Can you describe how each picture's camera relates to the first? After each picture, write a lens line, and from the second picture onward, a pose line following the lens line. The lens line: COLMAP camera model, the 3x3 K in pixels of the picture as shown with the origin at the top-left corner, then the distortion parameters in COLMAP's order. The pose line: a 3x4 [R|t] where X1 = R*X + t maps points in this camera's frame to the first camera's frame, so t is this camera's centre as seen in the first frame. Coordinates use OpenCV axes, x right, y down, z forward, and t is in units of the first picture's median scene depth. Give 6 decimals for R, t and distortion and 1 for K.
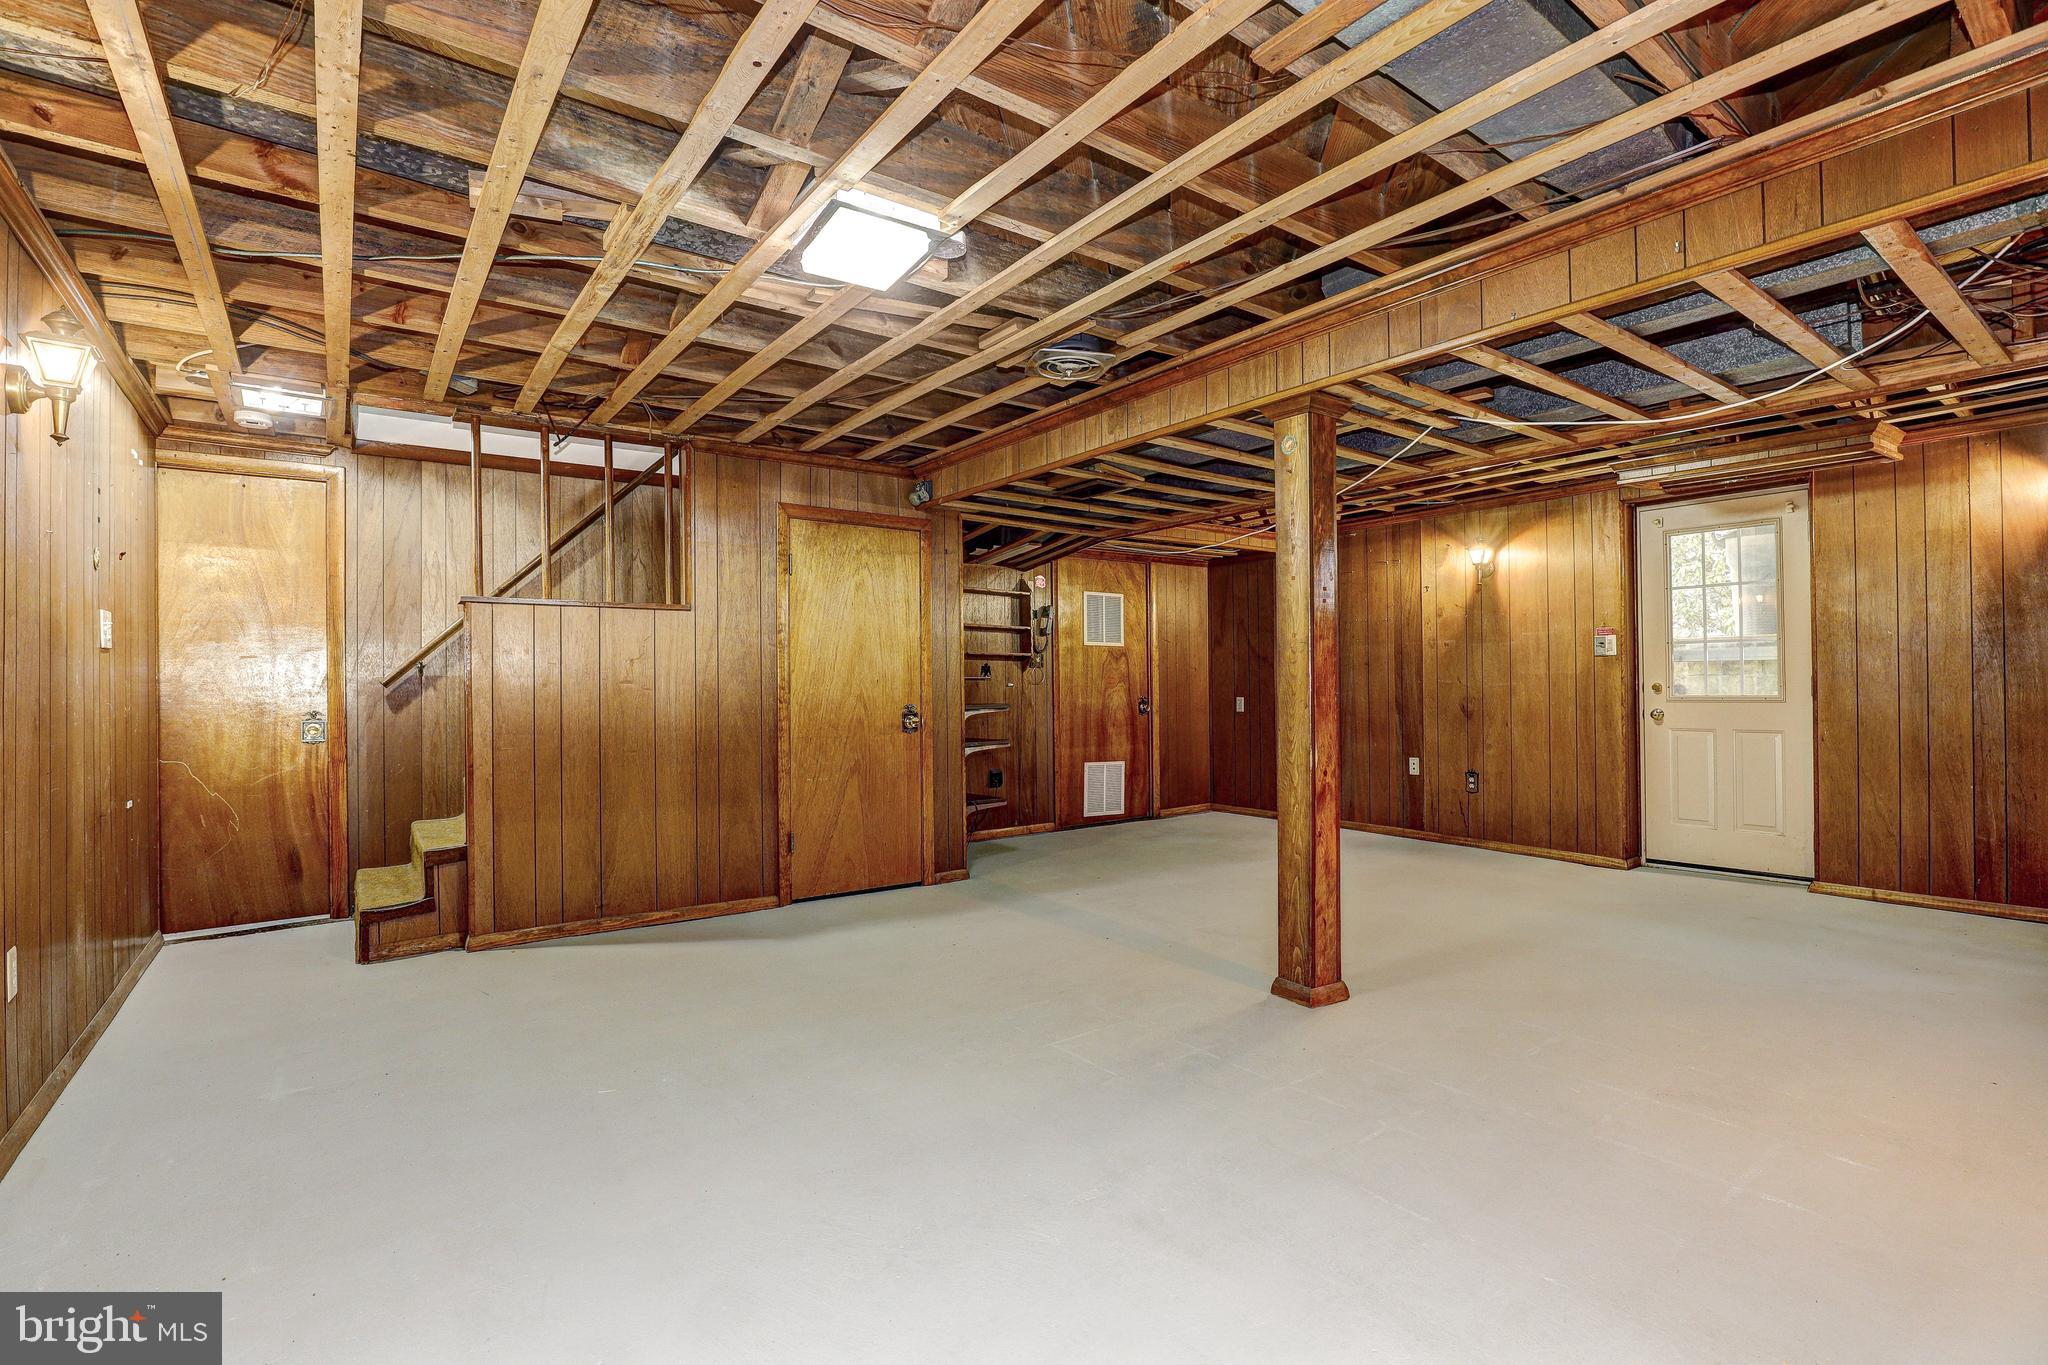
lens RADIAL K [[939.4, 0, 1032.8], [0, 939.4, 680.7], [0, 0, 1]] dist [-0.033535, 0.003607]
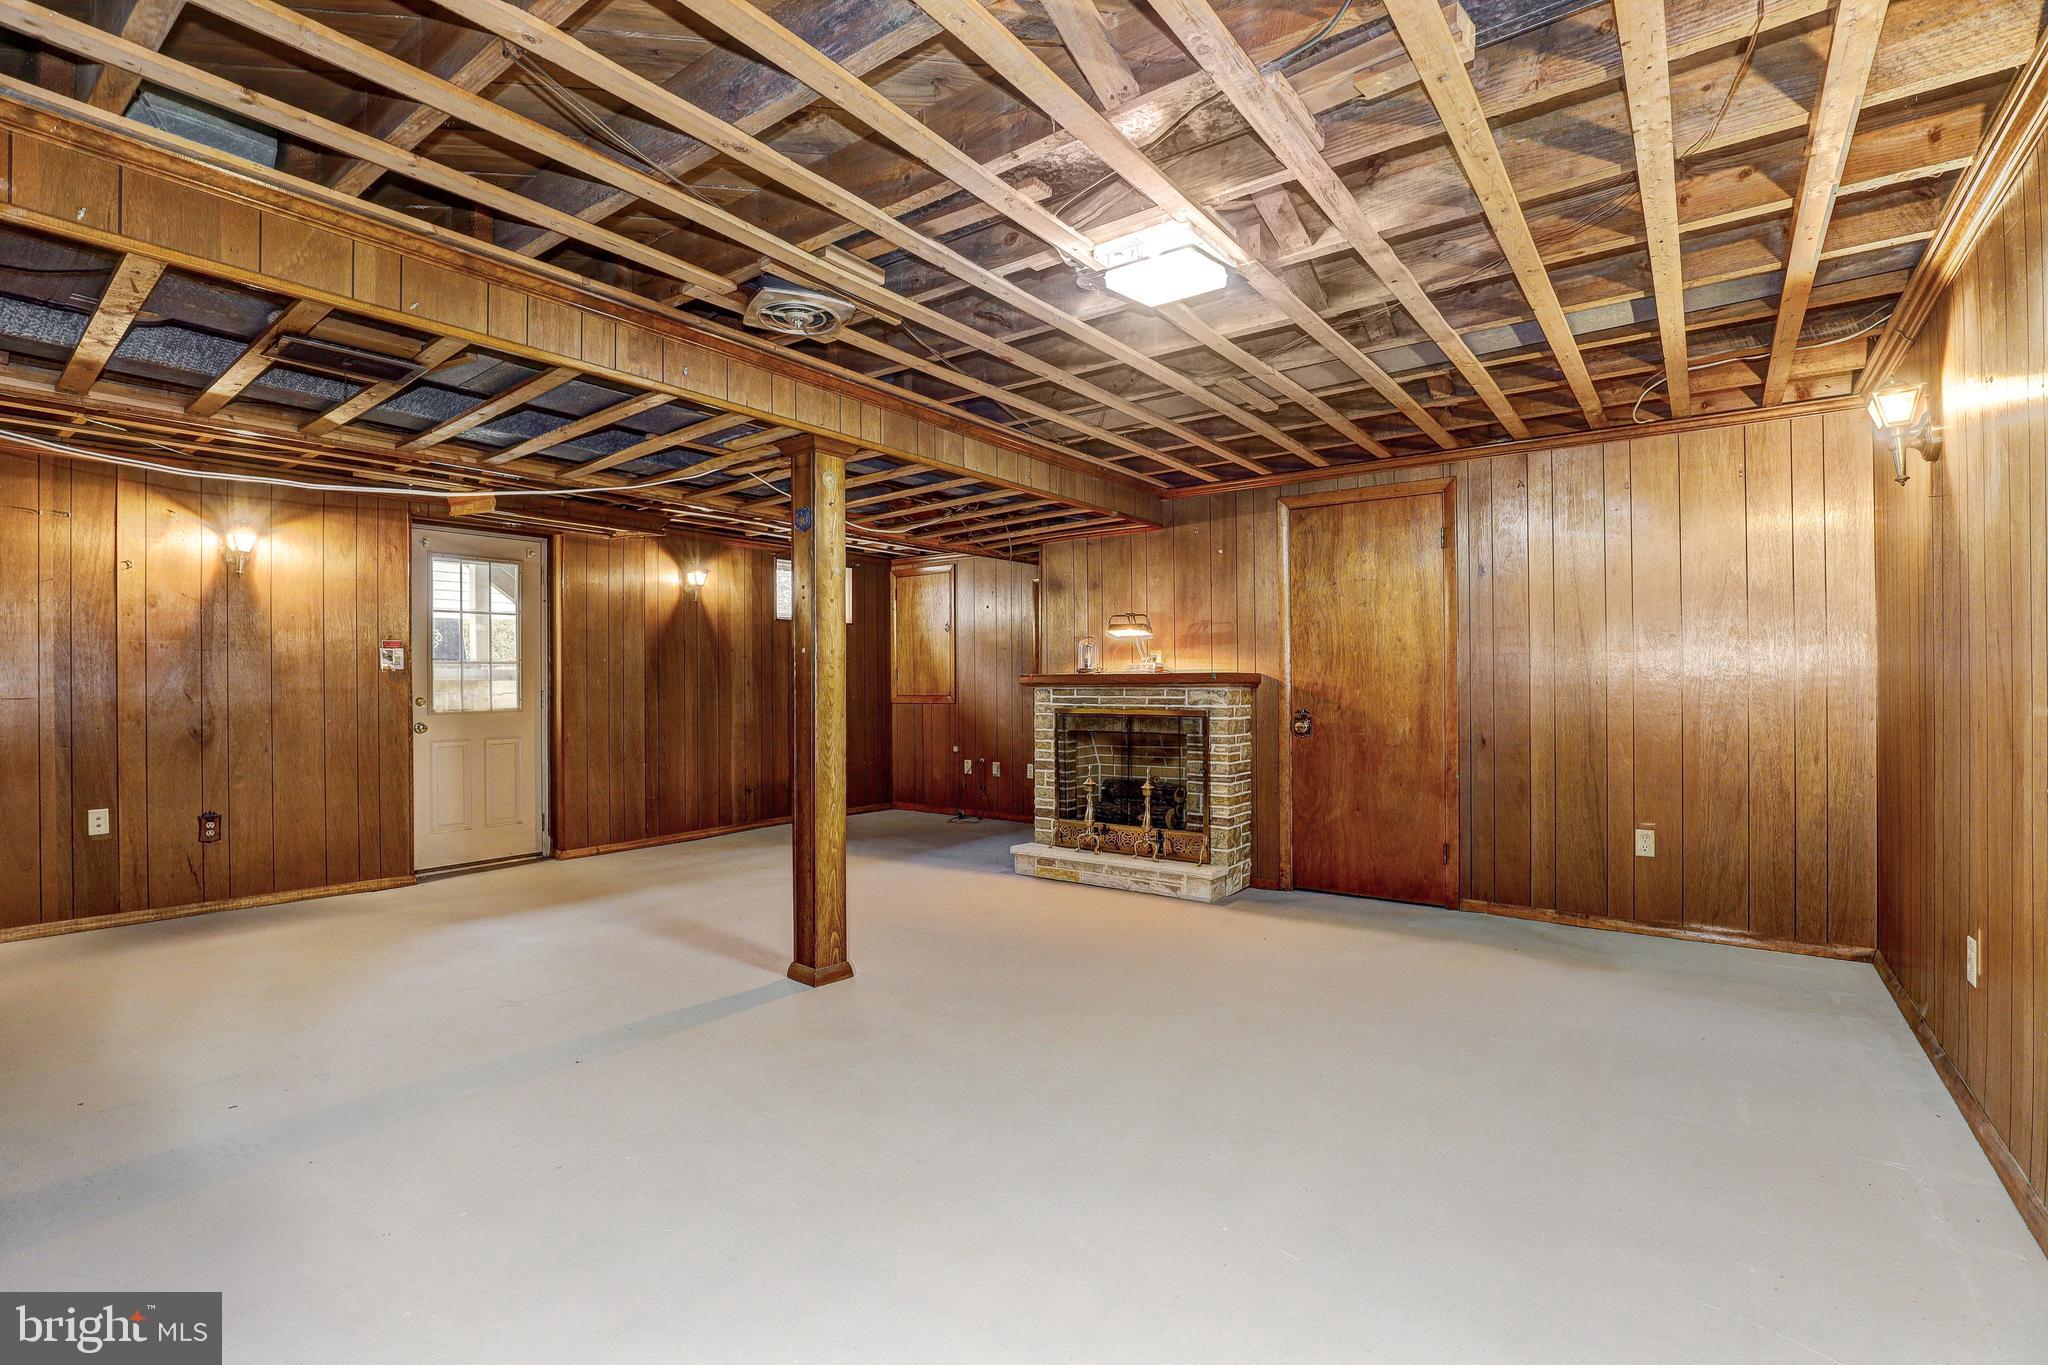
lens RADIAL K [[939.4, 0, 1032.8], [0, 939.4, 680.7], [0, 0, 1]] dist [-0.033535, 0.003607]
pose [[-0.301982, 0.014668, 0.953201, -0.497695], [0.004668, 0.999892, -0.013907, 0.001349], [-0.953302, 0.000250, -0.302018, 0.644071]]
